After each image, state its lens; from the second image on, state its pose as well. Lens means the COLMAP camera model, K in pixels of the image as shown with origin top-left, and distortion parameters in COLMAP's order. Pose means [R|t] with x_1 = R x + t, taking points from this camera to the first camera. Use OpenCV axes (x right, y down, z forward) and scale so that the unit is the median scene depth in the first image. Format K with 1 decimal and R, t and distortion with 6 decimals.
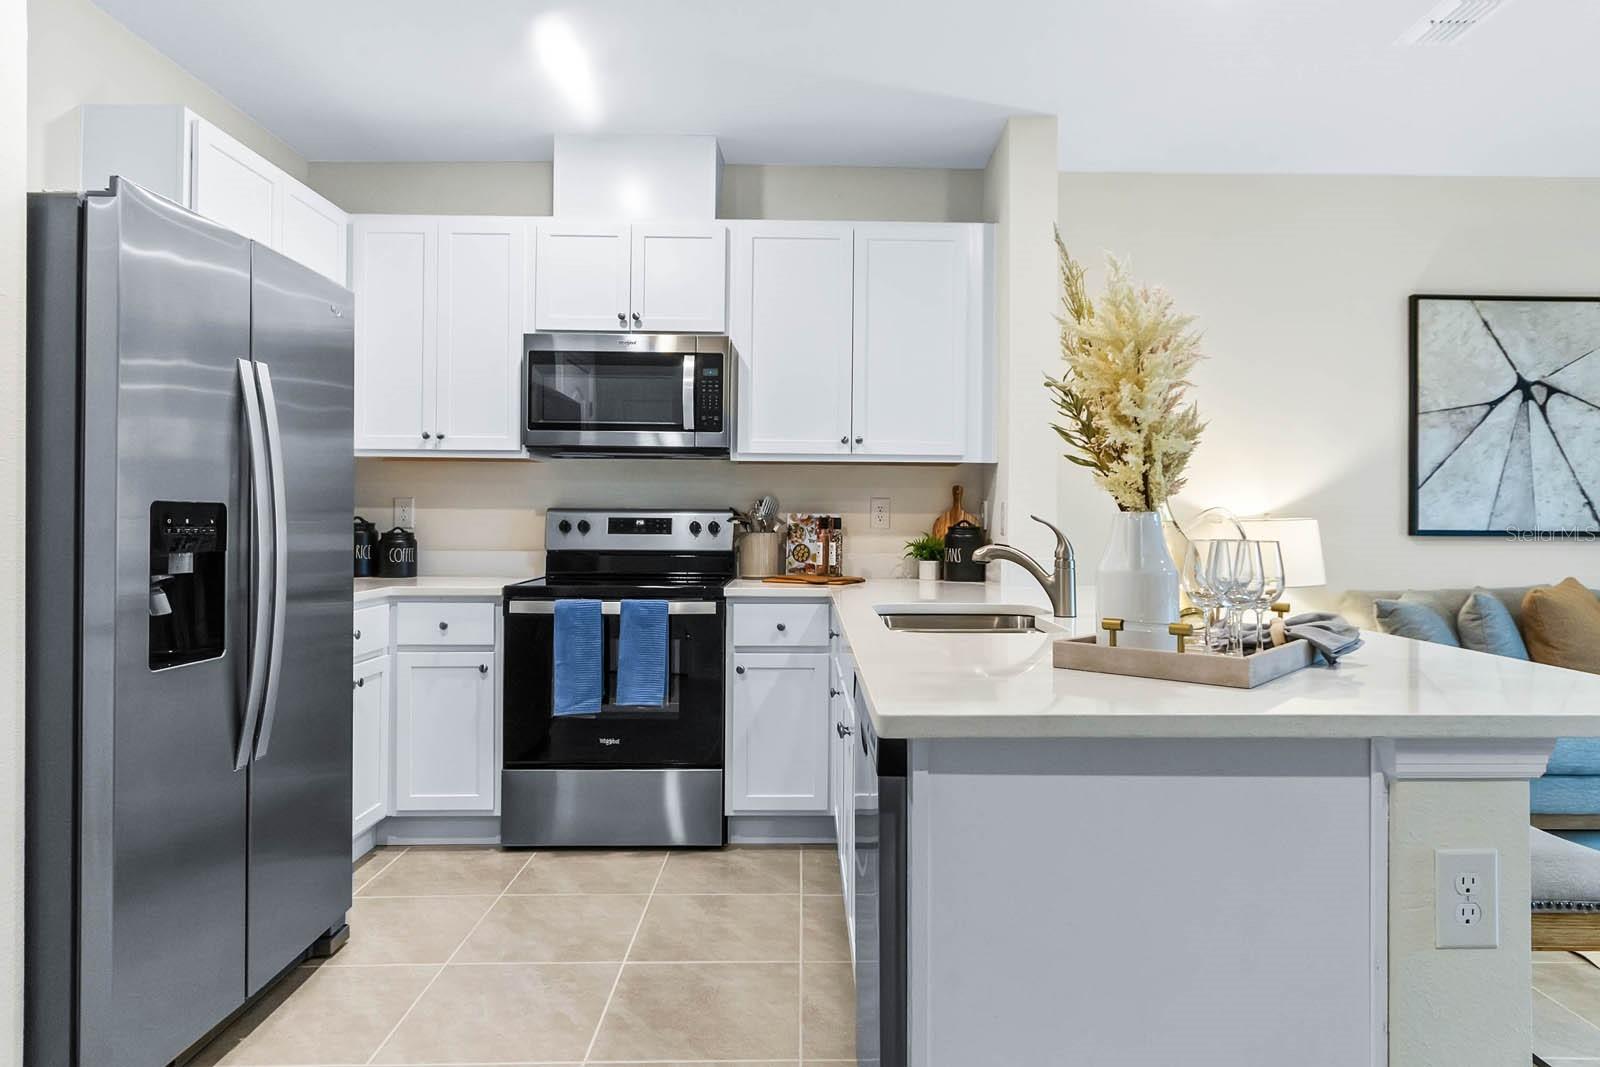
lens RADIAL K [[891.9, 0, 546.0], [0, 891.9, 546.7], [0, 0, 1]] dist [-0.002331, 0.000643]
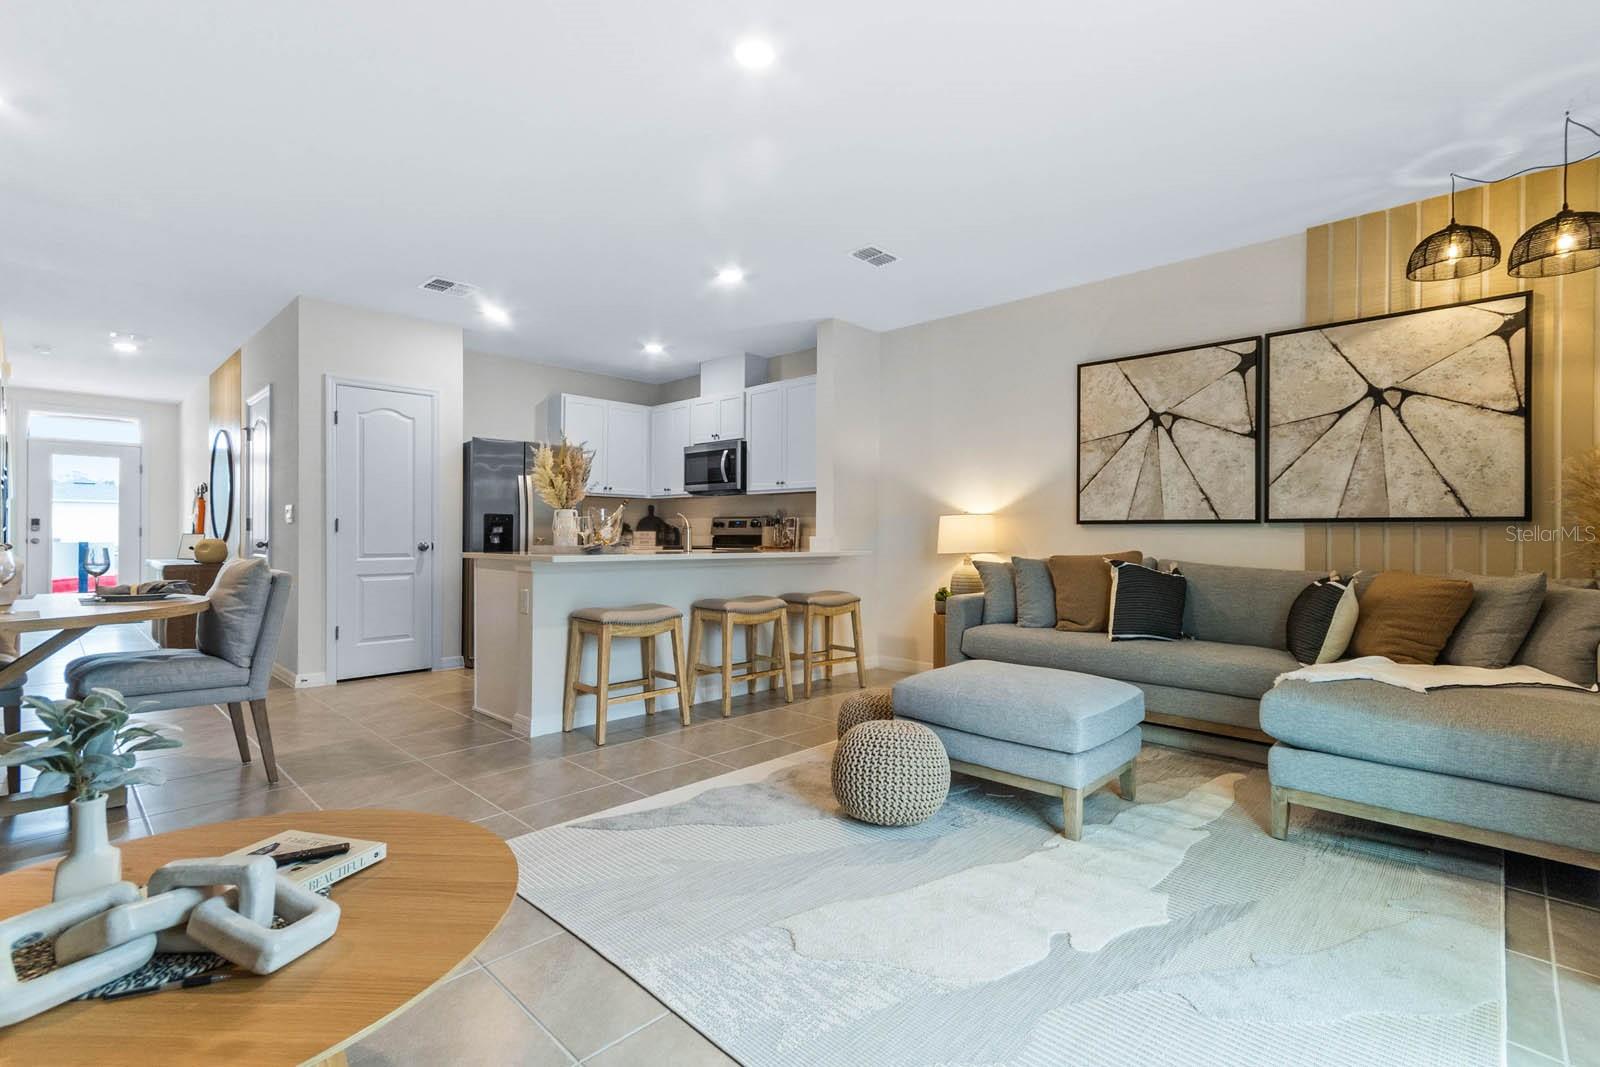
lens RADIAL K [[685.4, 0, 1024.0], [0, 685.4, 537.1], [0, 0, 1]] dist [0.002476, 0.000117]
pose [[0.808100, -0.000876, -0.589045, 1.952299], [0.000438, 1.000000, -0.000886, 0.012535], [0.589046, 0.000458, 0.808100, 0.008172]]
